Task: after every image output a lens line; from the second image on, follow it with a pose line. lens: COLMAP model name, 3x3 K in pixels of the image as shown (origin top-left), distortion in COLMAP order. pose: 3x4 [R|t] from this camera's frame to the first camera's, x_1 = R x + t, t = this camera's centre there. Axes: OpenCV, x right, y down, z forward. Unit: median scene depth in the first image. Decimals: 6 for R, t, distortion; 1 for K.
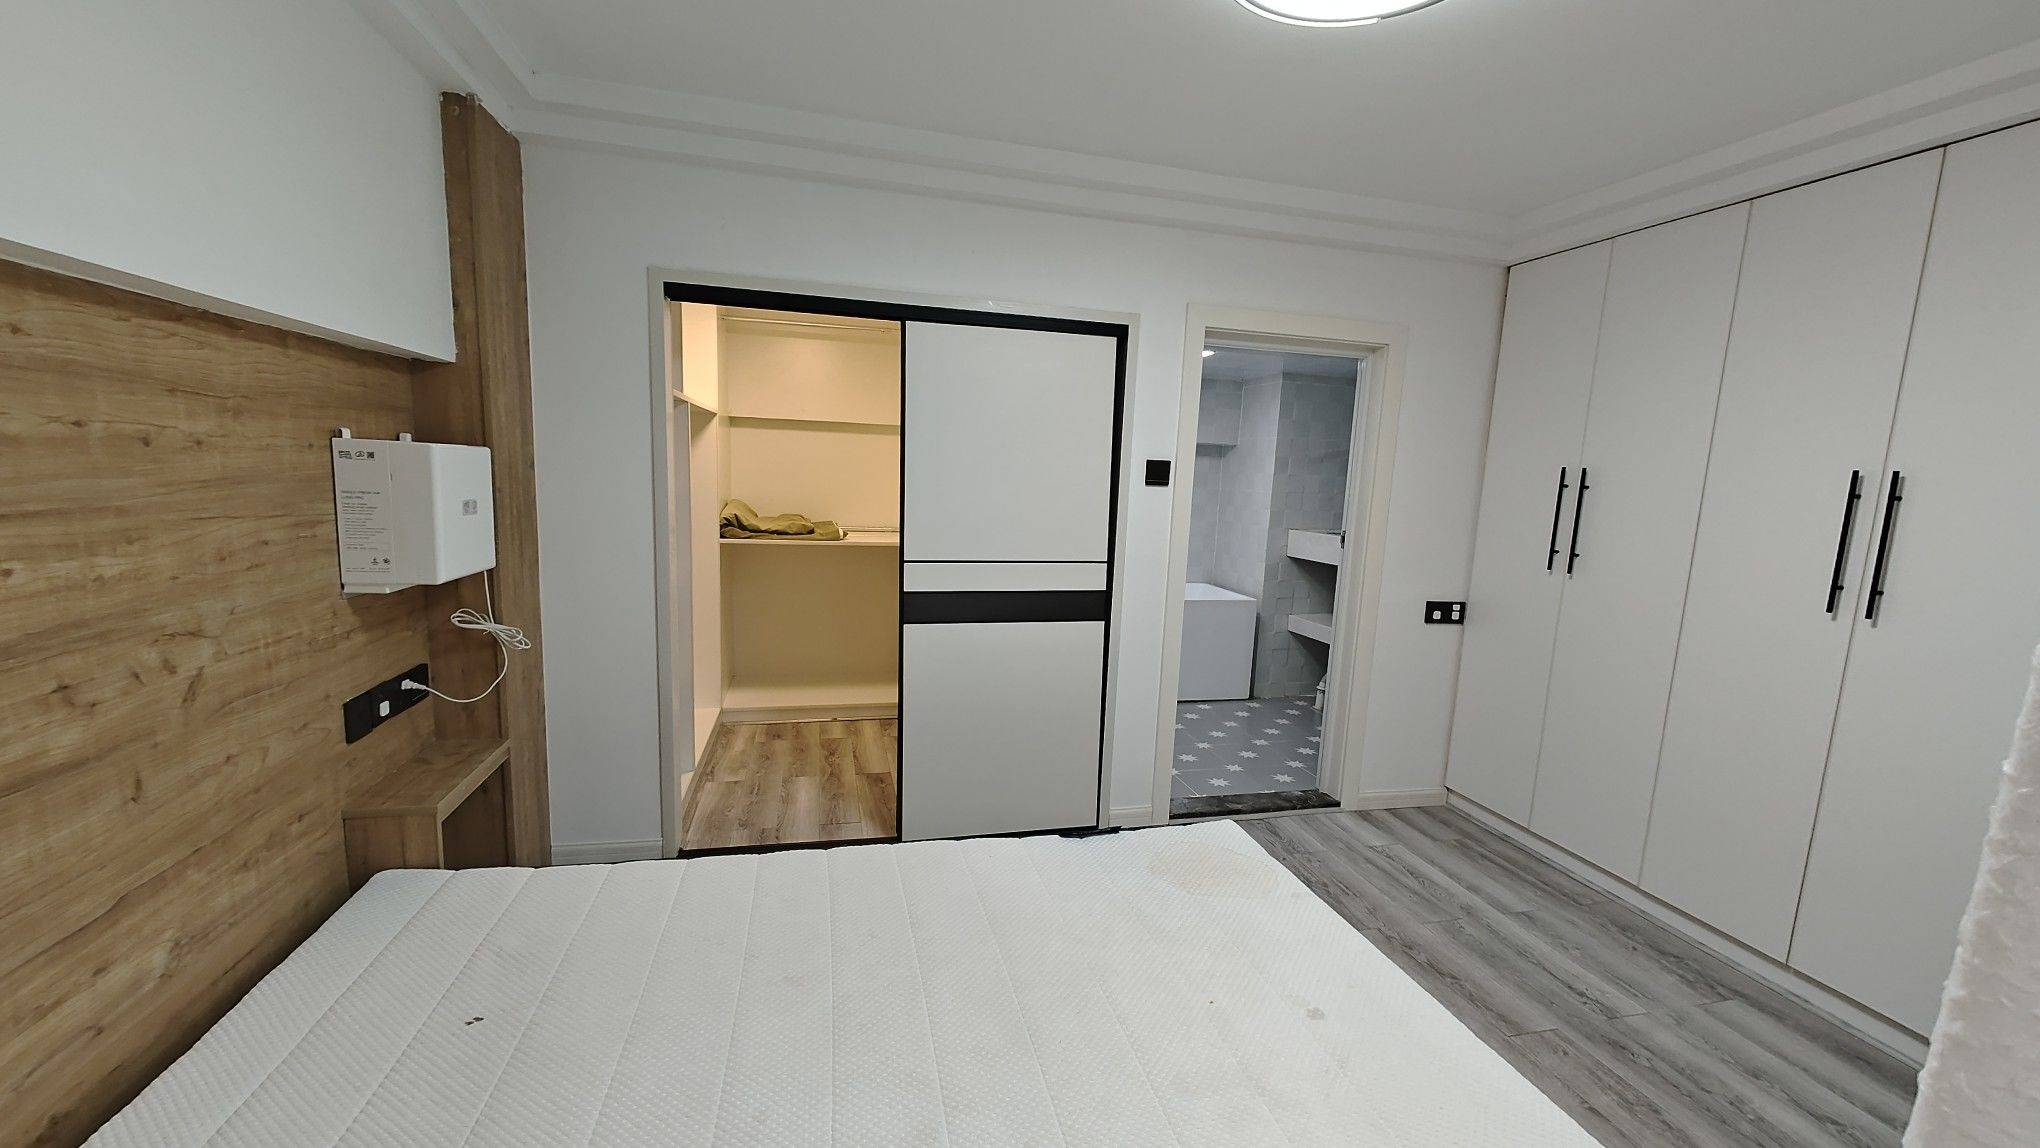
lens RADIAL K [[810.6, 0, 1023.7], [0, 810.6, 593.2], [0, 0, 1]] dist [0.005149, -0.002905]
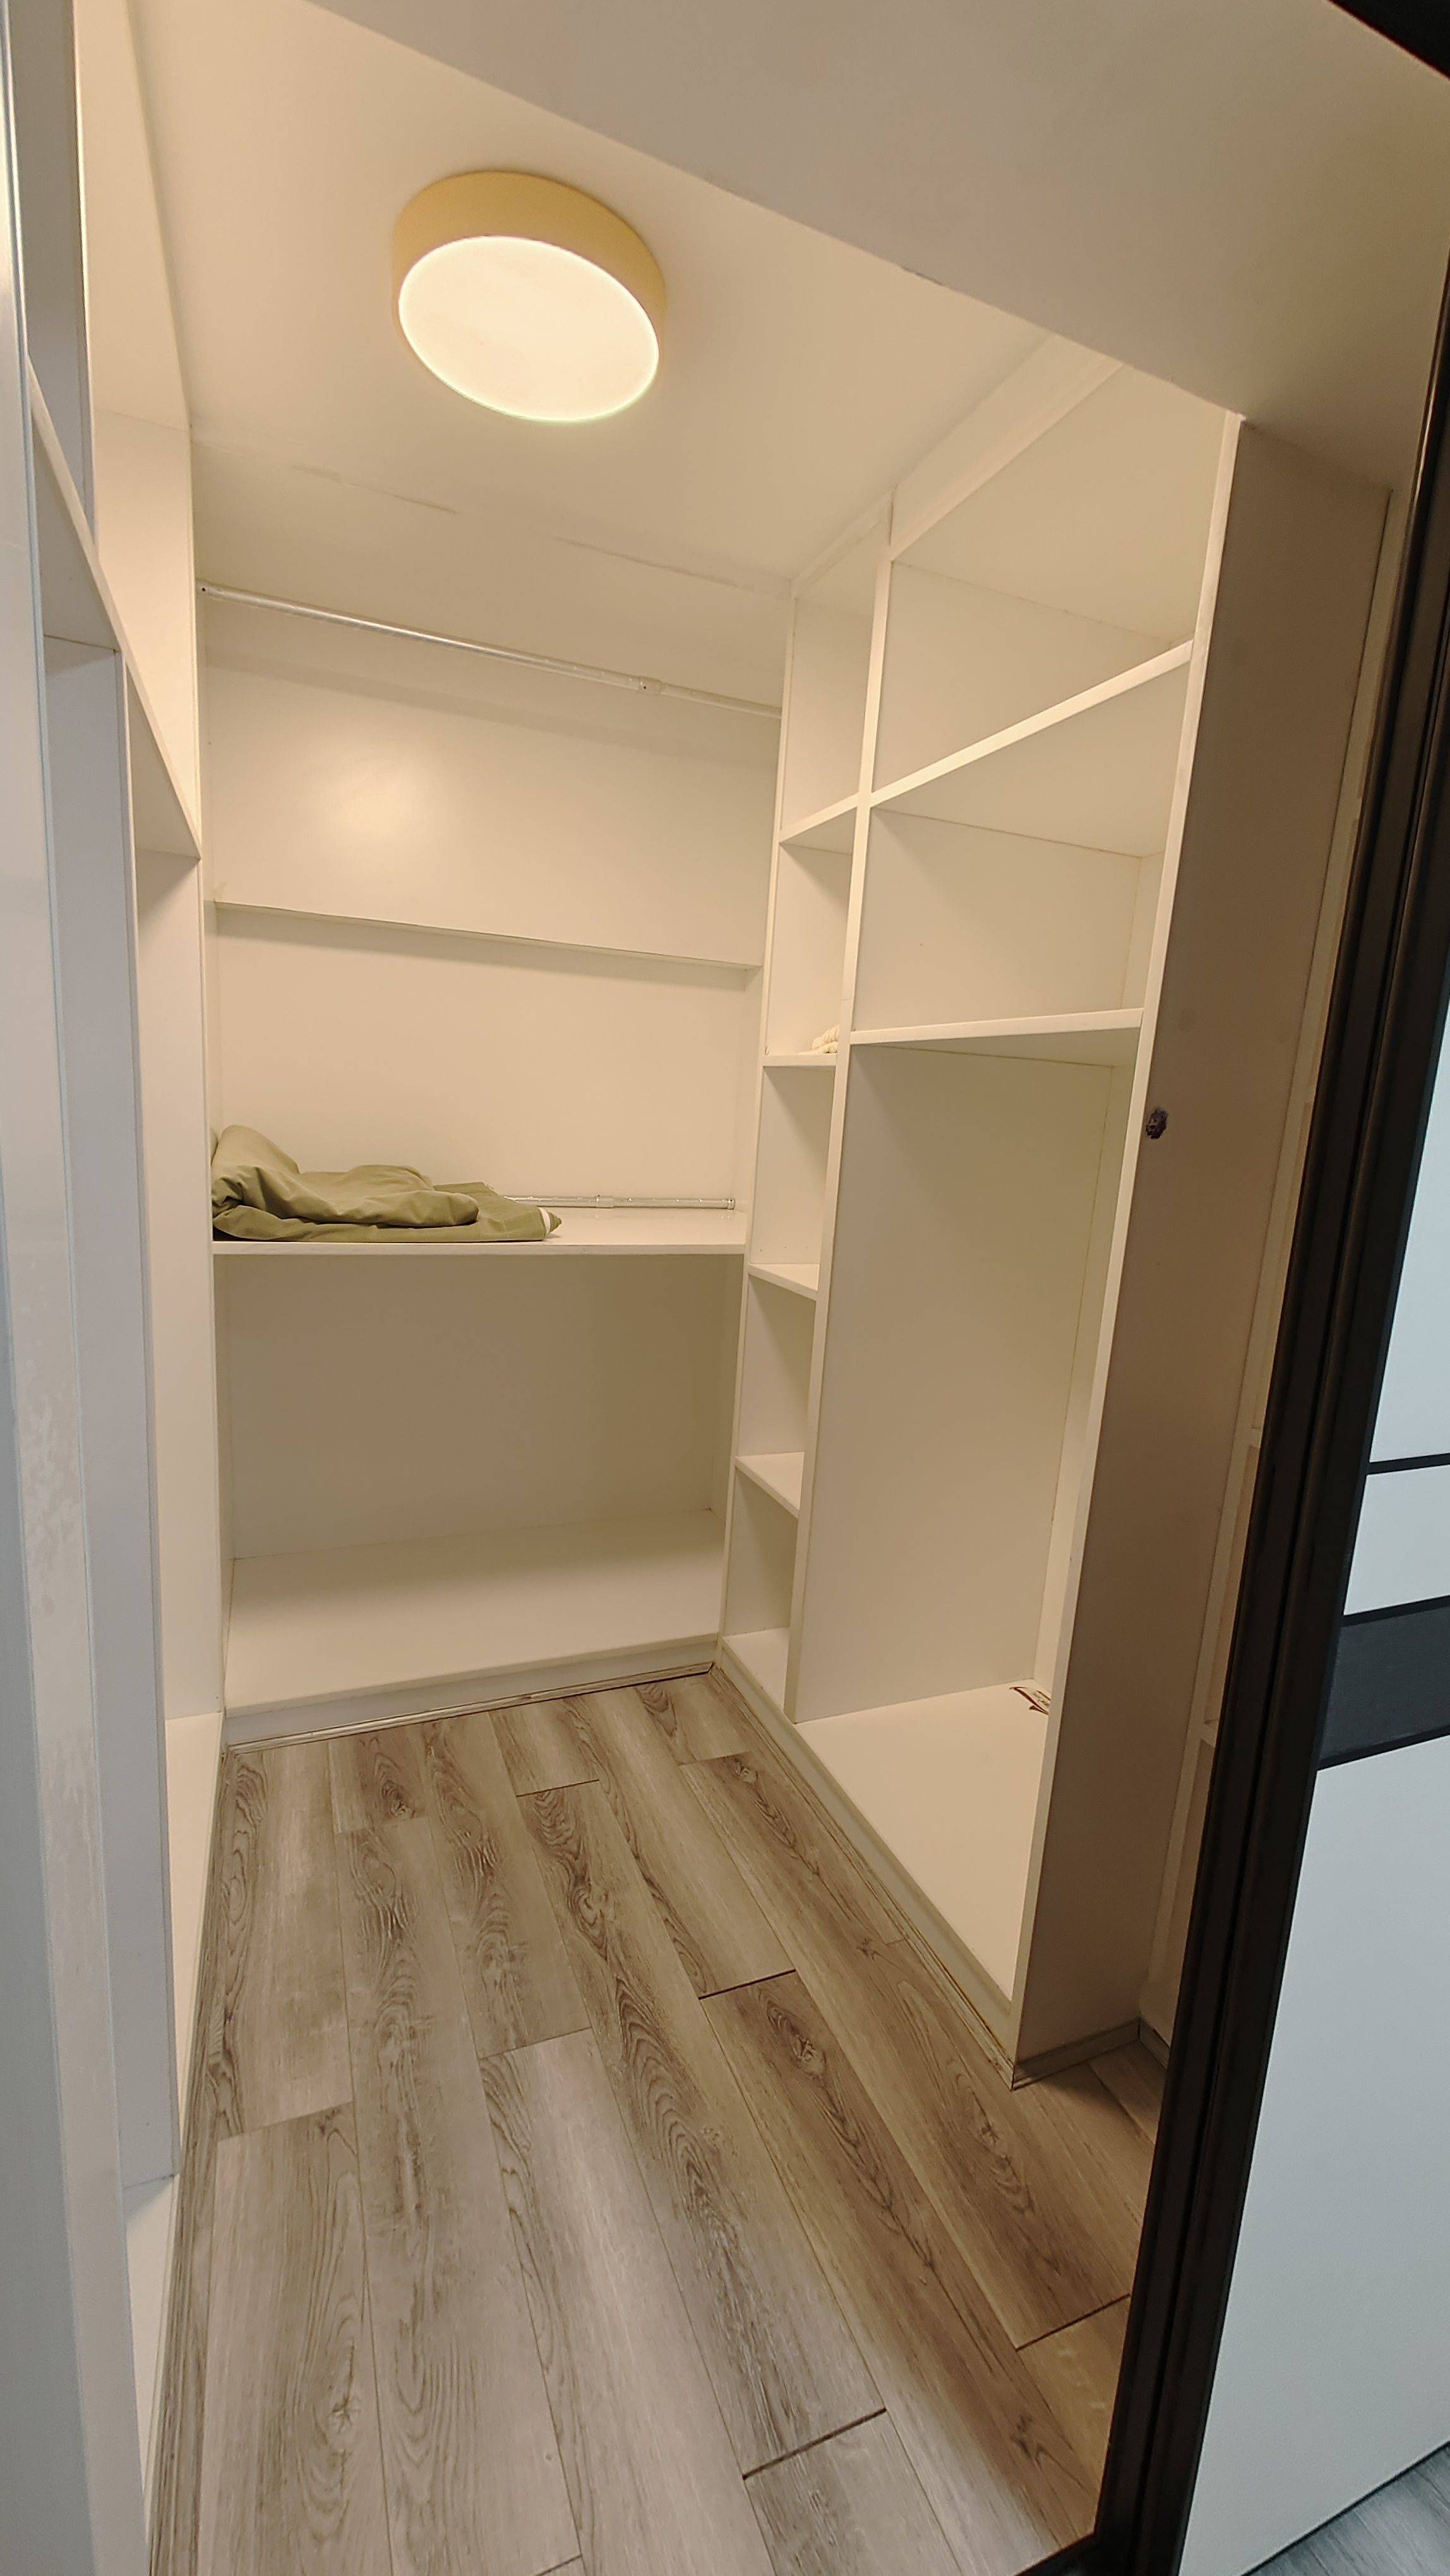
lens RADIAL K [[1023.7, 0, 702.1], [0, 1023.7, 1297.0], [0, 0, 1]] dist [0.005149, -0.002905]
pose [[0.989761, -0.006551, 0.142584, -0.228929], [0.000213, 0.999013, 0.044422, -0.062198], [-0.142734, -0.043937, 0.988785, 0.534932]]
